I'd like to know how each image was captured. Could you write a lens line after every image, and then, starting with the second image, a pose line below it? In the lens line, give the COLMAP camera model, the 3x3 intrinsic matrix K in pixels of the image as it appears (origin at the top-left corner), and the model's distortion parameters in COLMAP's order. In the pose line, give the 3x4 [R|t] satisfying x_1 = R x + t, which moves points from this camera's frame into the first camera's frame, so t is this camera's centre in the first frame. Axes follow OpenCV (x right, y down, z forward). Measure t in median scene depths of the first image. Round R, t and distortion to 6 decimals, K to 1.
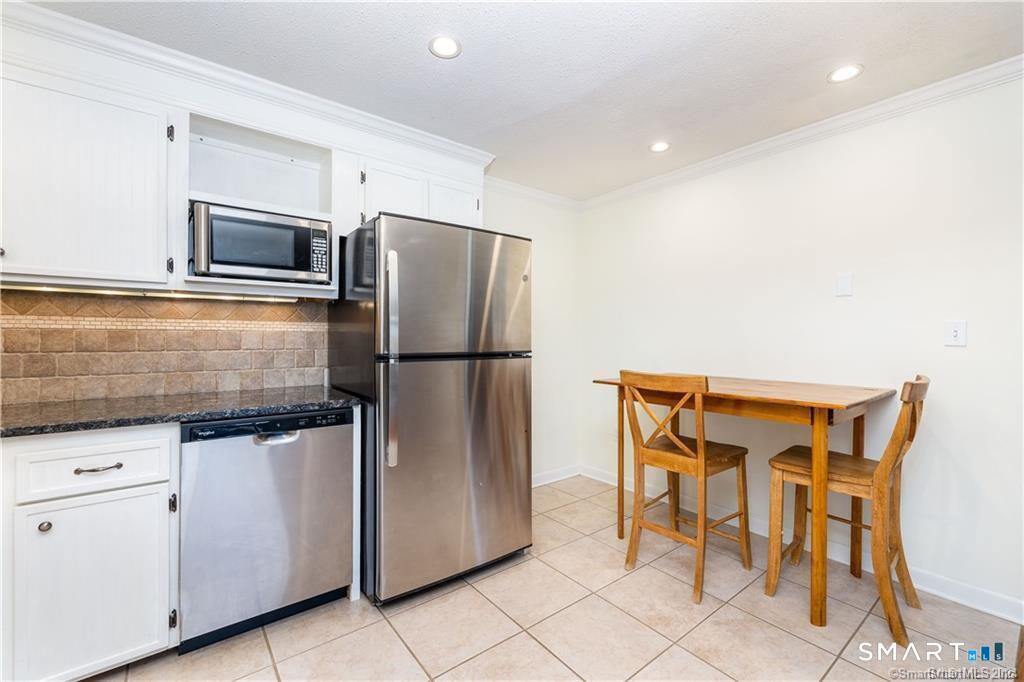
lens RADIAL K [[435.5, 0, 512.0], [0, 435.5, 334.1], [0, 0, 1]] dist [0.001349, -0.000645]
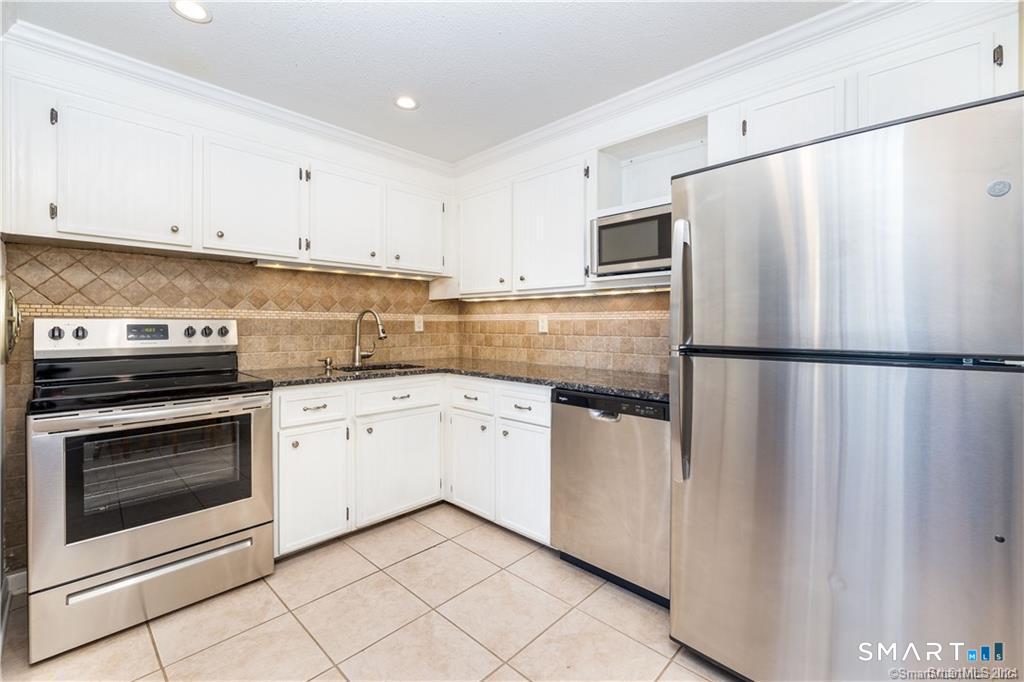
lens RADIAL K [[435.5, 0, 513.1], [0, 435.5, 325.0], [0, 0, 1]] dist [0.001349, -0.000645]
pose [[0.143789, -0.003988, -0.989600, 0.487994], [0.004993, 0.999982, -0.003304, 0.008771], [0.989596, -0.004466, 0.143807, 0.567606]]
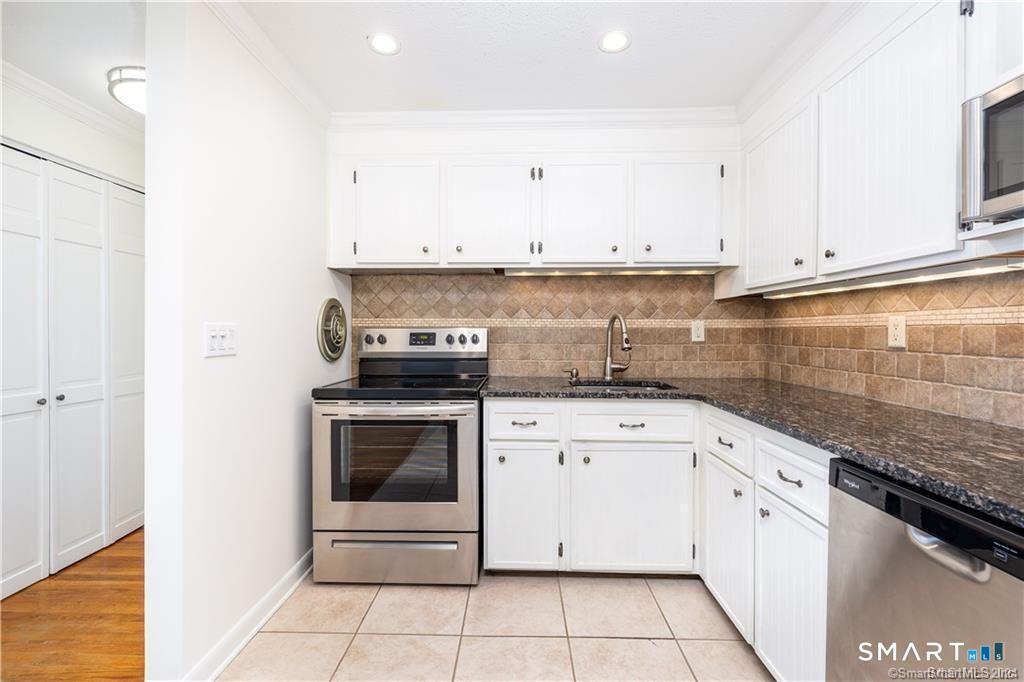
lens RADIAL K [[435.5, 0, 516.8], [0, 435.5, 337.5], [0, 0, 1]] dist [0.001349, -0.000645]
pose [[-0.635744, 0.005322, -0.771881, 0.096017], [0.000440, 0.999979, 0.006532, 0.005189], [0.771900, 0.003813, -0.635733, 0.877236]]
